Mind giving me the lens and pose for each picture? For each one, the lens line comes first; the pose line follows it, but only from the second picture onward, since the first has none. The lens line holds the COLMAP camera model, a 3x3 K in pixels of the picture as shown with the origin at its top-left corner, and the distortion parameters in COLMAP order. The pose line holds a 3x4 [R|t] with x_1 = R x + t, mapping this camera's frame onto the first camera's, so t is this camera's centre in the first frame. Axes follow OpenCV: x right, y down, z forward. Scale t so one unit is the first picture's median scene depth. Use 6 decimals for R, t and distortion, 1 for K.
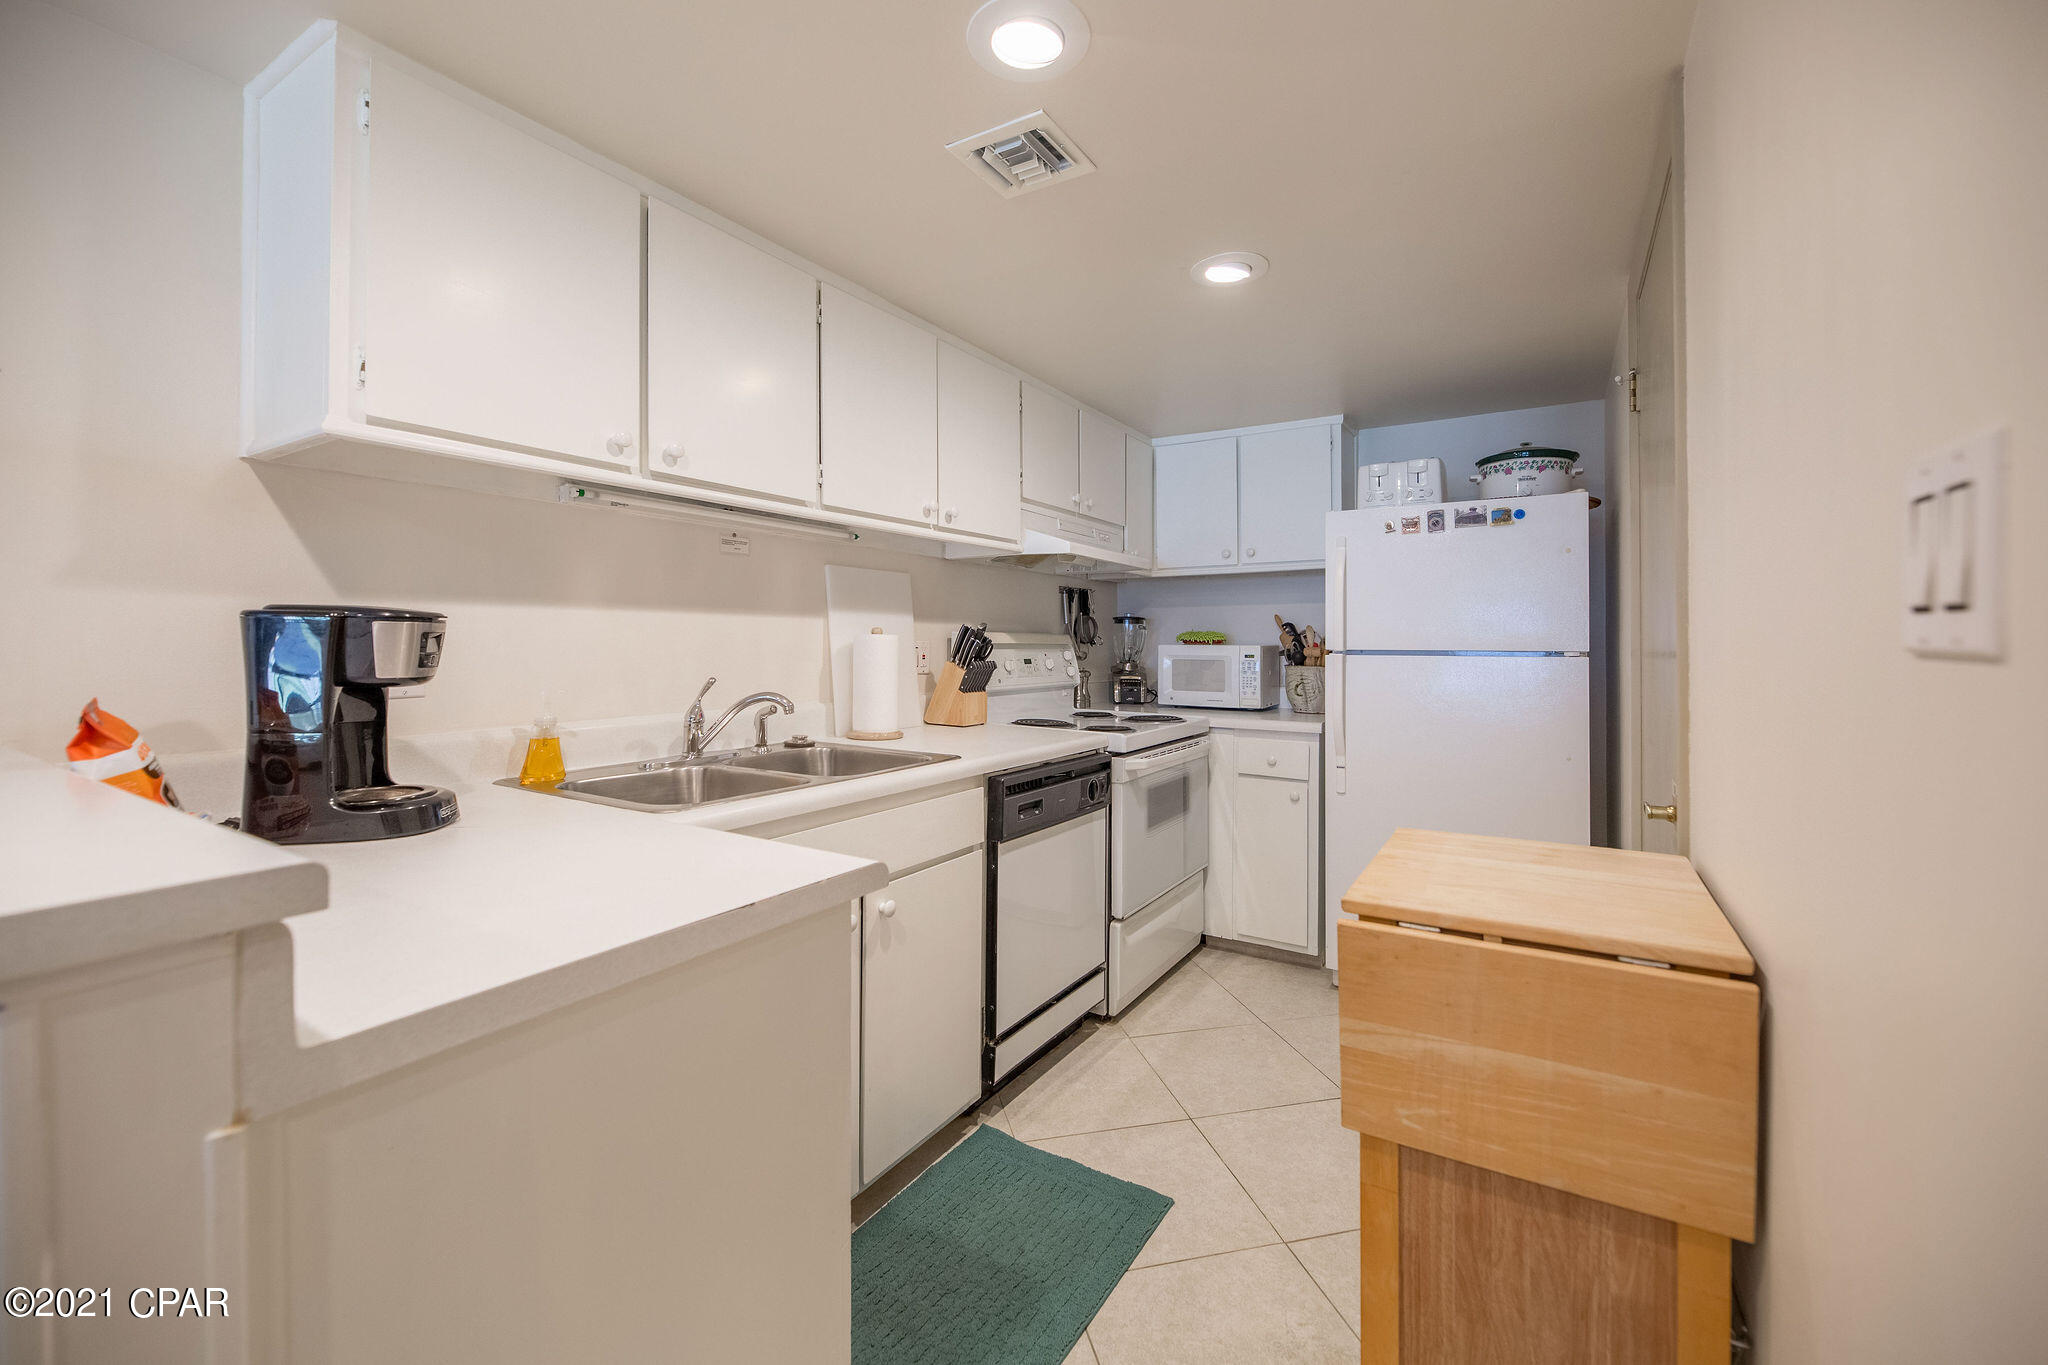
lens RADIAL K [[846.2, 0, 1022.0], [0, 846.2, 641.3], [0, 0, 1]] dist [0.000341, -0.000373]
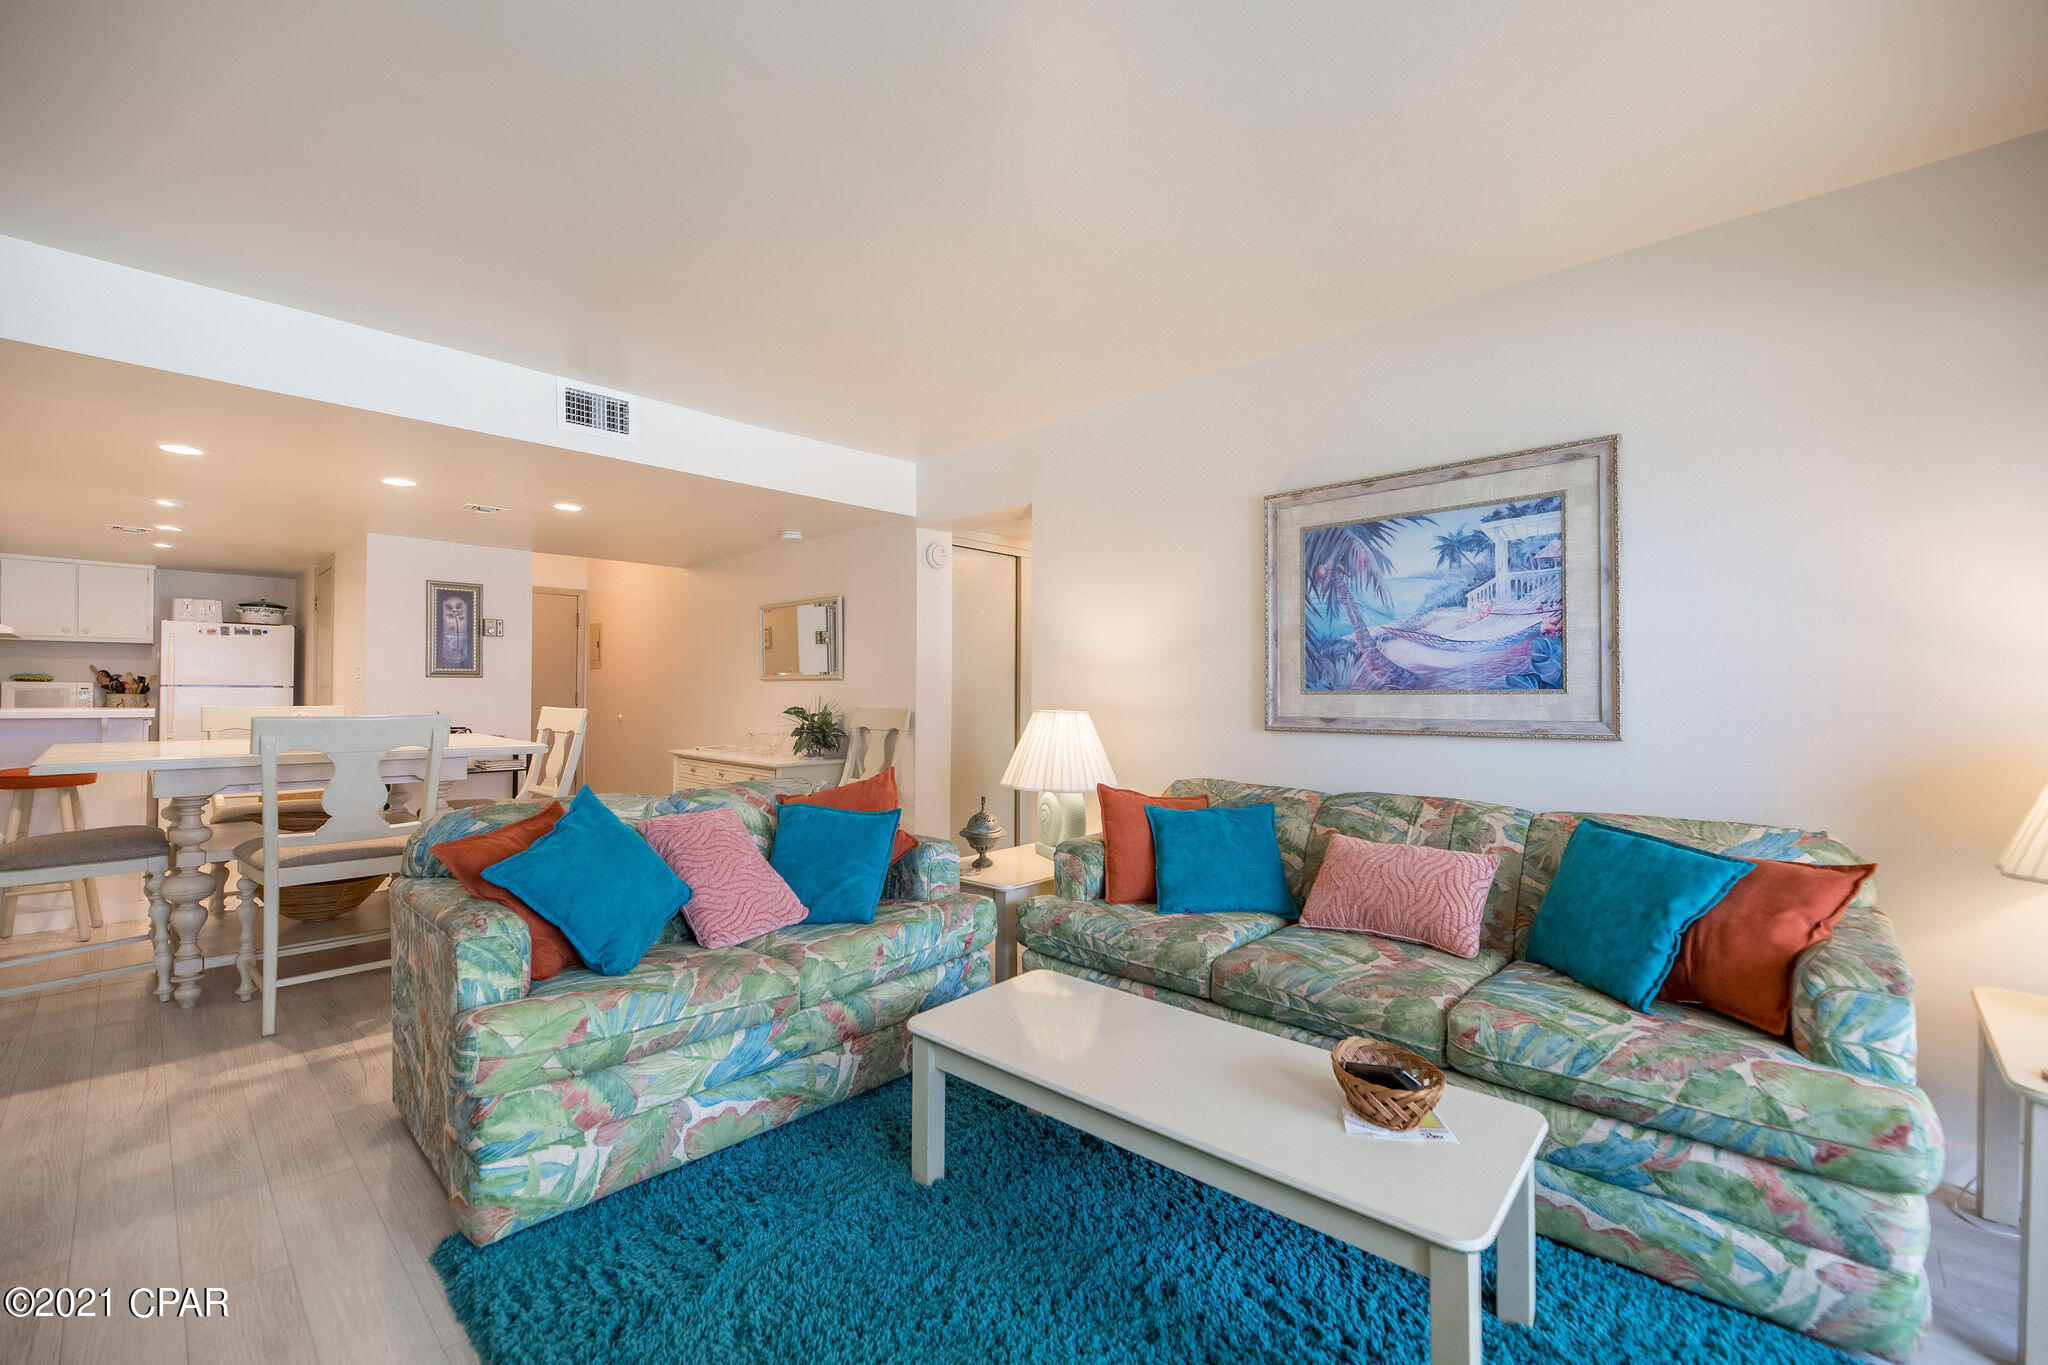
lens RADIAL K [[837.3, 0, 1024.0], [0, 837.3, 682.5], [0, 0, 1]] dist [0.000524, -0.002331]
pose [[0.198340, 0.013857, 0.980035, -1.352197], [-0.007758, 0.999891, -0.012568, 0.014511], [-0.980103, -0.005110, 0.198426, -1.652205]]
